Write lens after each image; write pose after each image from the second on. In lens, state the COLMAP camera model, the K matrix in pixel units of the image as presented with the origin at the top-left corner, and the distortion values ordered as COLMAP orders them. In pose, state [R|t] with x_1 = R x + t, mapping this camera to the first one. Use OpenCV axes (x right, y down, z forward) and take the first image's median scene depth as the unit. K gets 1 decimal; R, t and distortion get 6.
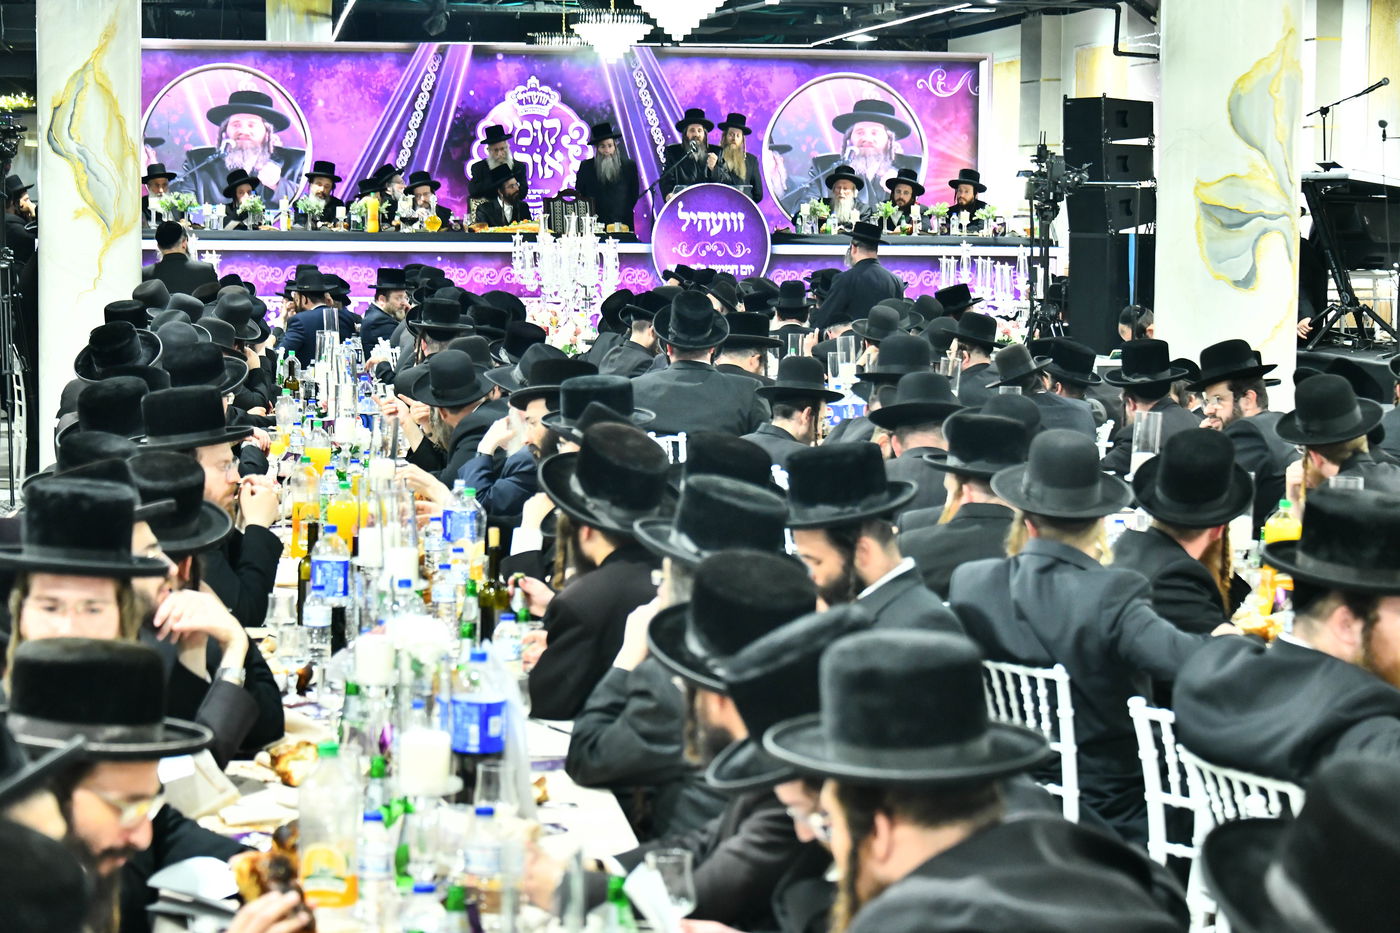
lens RADIAL K [[3332.6, 0, 699.0], [0, 3332.6, 466.5], [0, 0, 1]] dist [-0.145551, 0.000000]
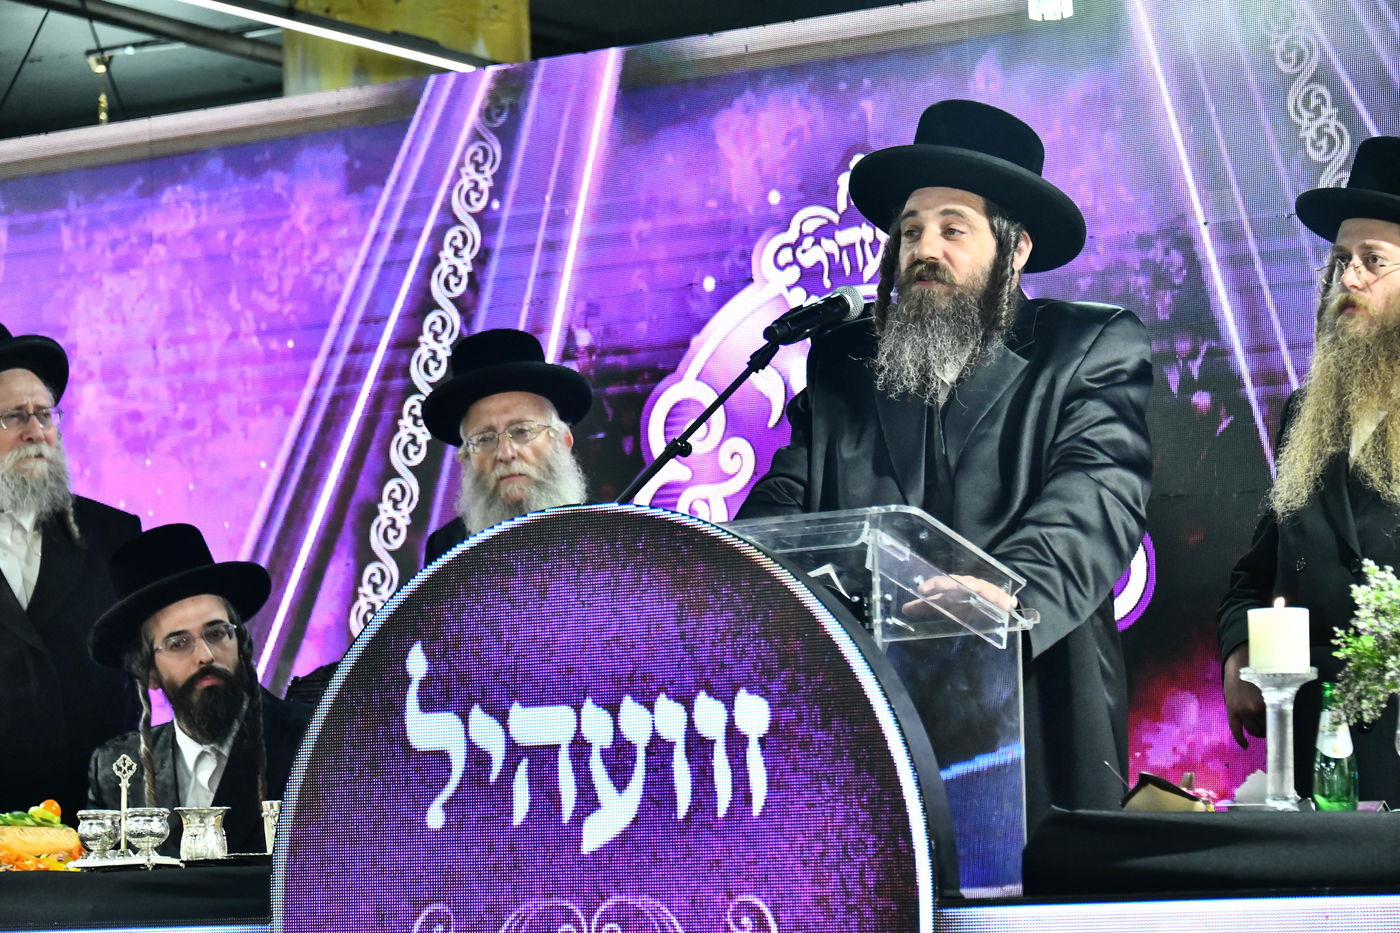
lens RADIAL K [[4410.2, 0, 733.9], [0, 4410.2, 461.3], [0, 0, 1]] dist [-0.109362, 0.000000]
pose [[0.762007, -0.098668, -0.640008, 0.125404], [-0.017381, 0.984852, -0.172525, -0.048812], [0.647335, 0.142589, 0.748749, 0.789111]]
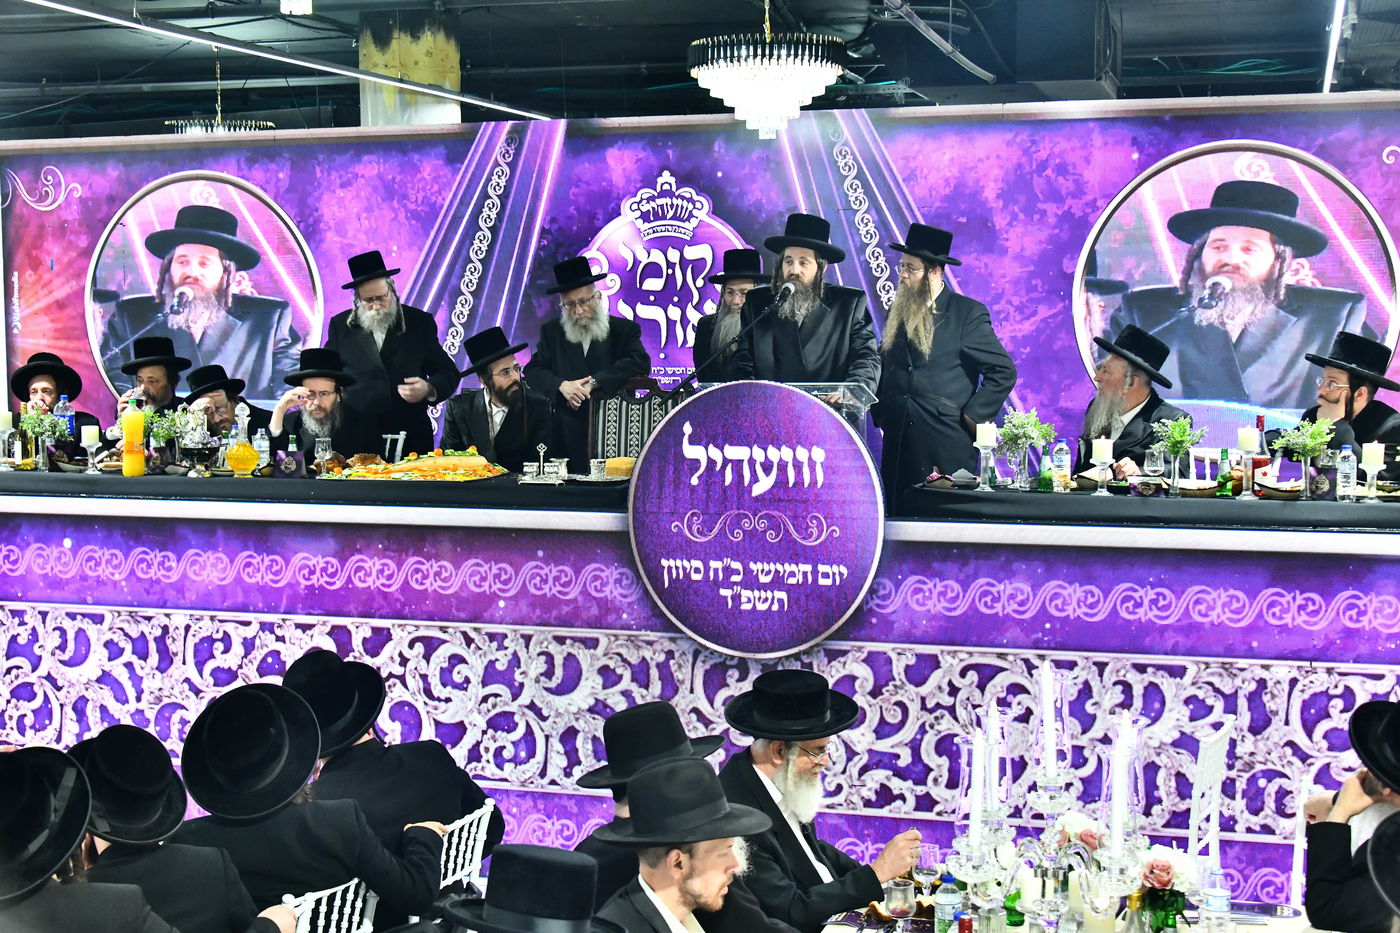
lens RADIAL K [[1957.9, 0, 698.6], [0, 1957.9, 471.3], [0, 0, 1]] dist [-0.035314, 0.000000]
pose [[0.906826, 0.019842, -0.421038, 0.099572], [-0.016229, 0.999794, 0.012161, -0.070005], [0.421192, -0.004195, 0.906962, 0.699439]]
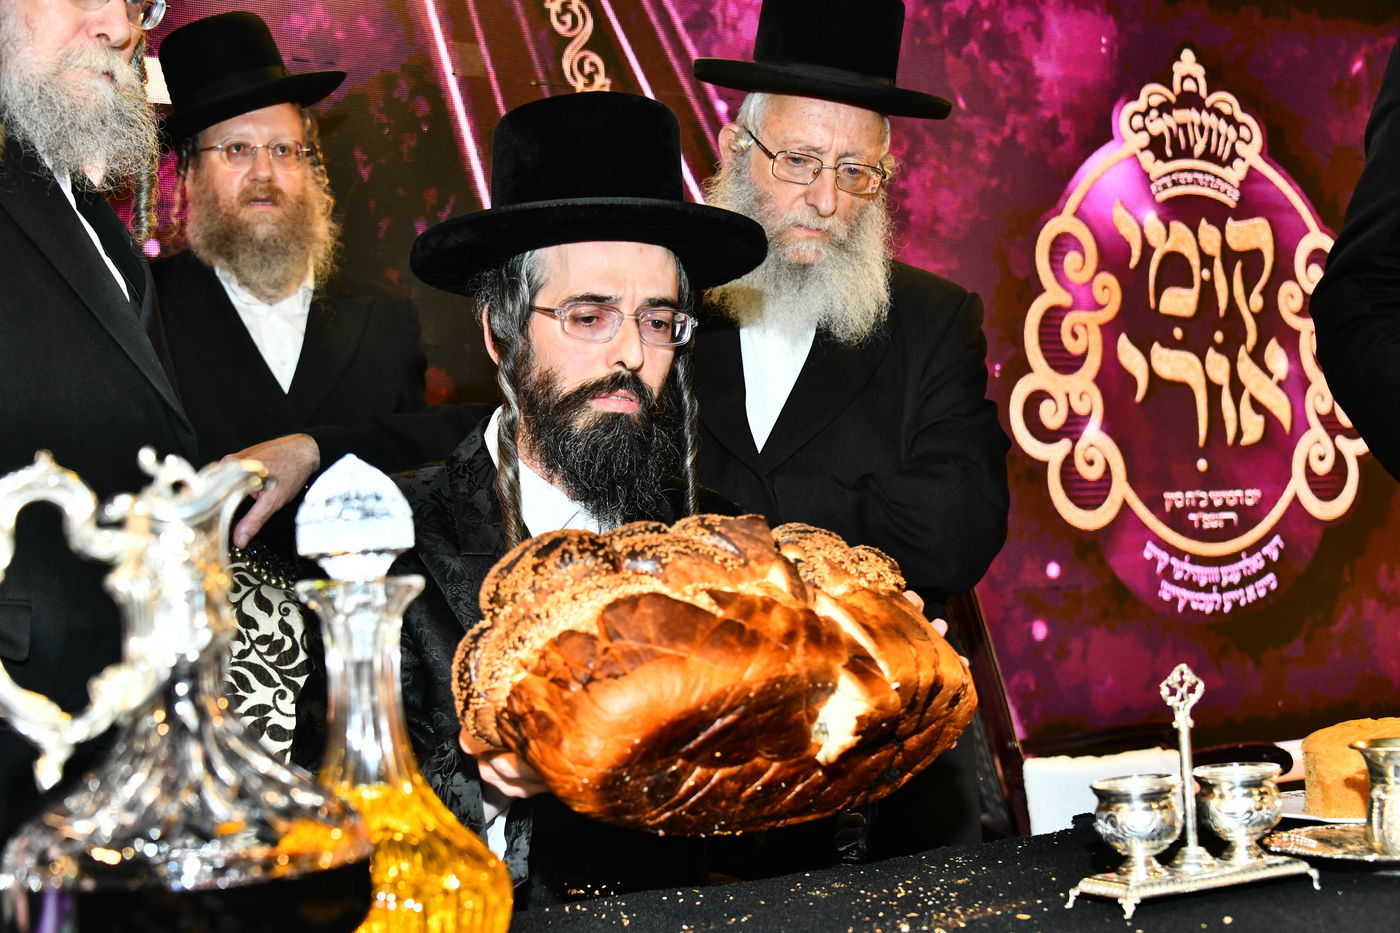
lens RADIAL K [[2123.9, 0, 680.6], [0, 2123.9, 483.9], [0, 0, 1]] dist [-0.051911, 0.000000]
pose [[0.903671, -0.037439, 0.426587, -0.156626], [0.082851, 0.992634, -0.088393, -0.073557], [-0.420135, 0.115221, 0.900117, 0.879599]]
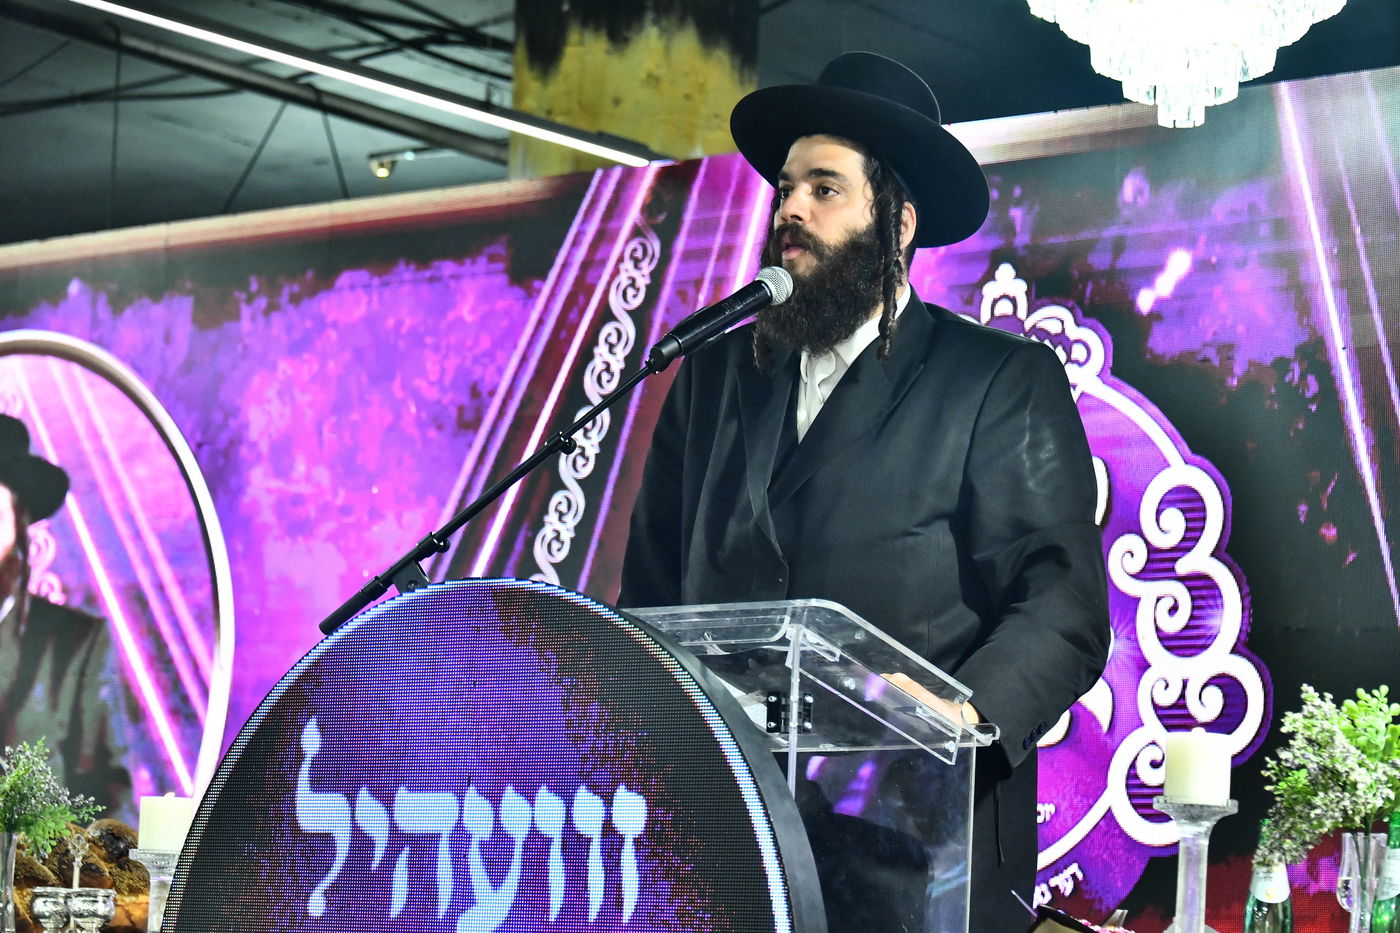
lens RADIAL K [[4166.9, 0, 676.5], [0, 4166.9, 434.8], [0, 0, 1]] dist [-0.091908, 0.000000]
pose [[0.681776, -0.088365, -0.726204, 0.126214], [-0.093271, 0.974077, -0.206091, -0.051364], [0.725590, 0.208242, 0.655861, 0.820677]]
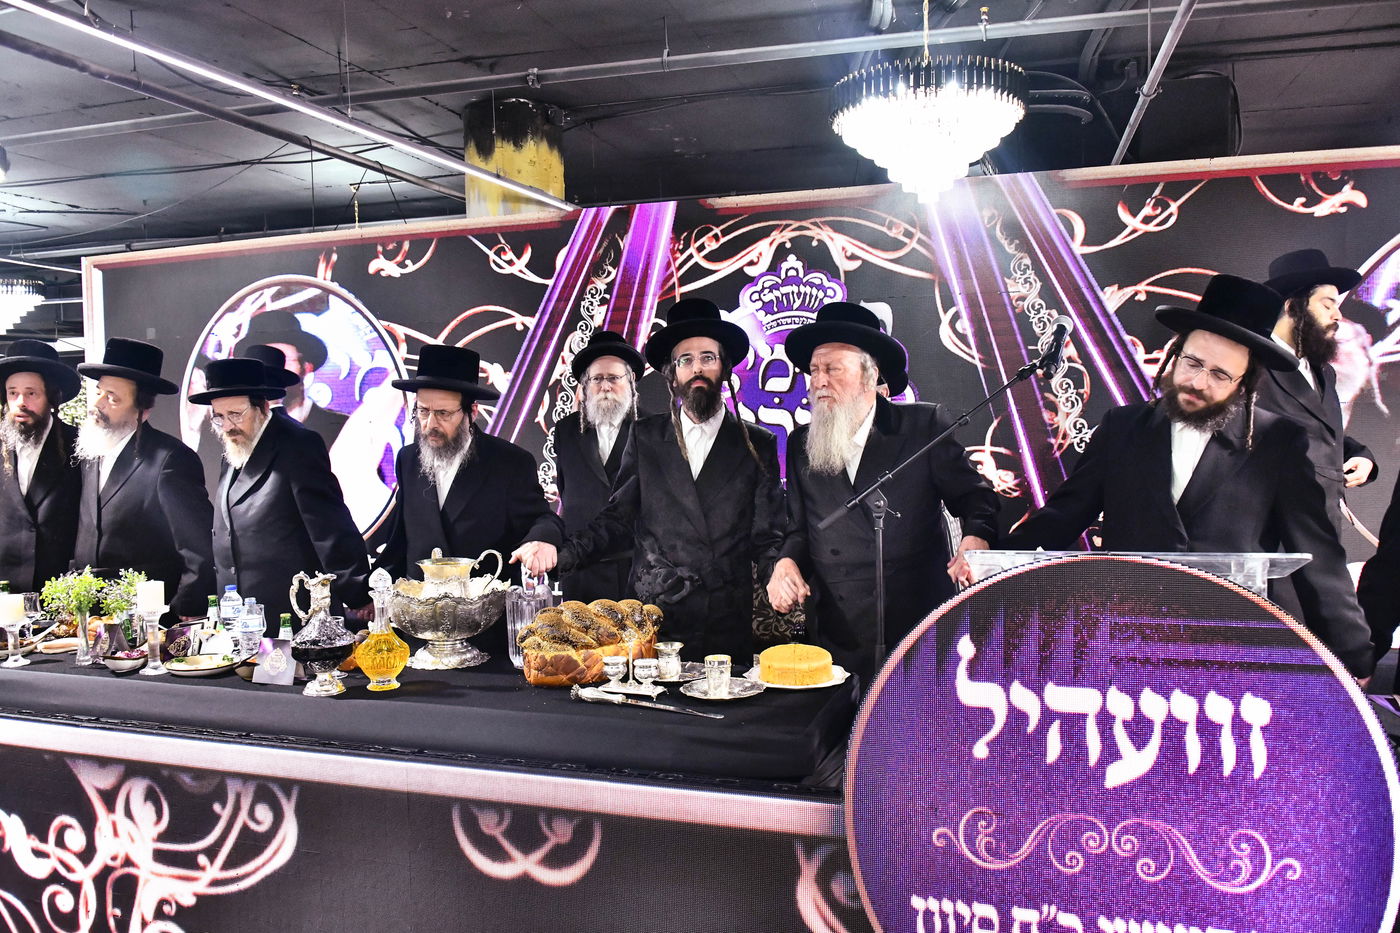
lens RADIAL K [[1091.6, 0, 702.1], [0, 1091.6, 471.4], [0, 0, 1]] dist [-0.035308, -0.023991]
pose [[0.898756, -0.005246, -0.438417, 0.010213], [-0.002082, 0.999866, -0.016232, -0.082386], [0.438444, 0.015501, 0.898625, 0.851848]]
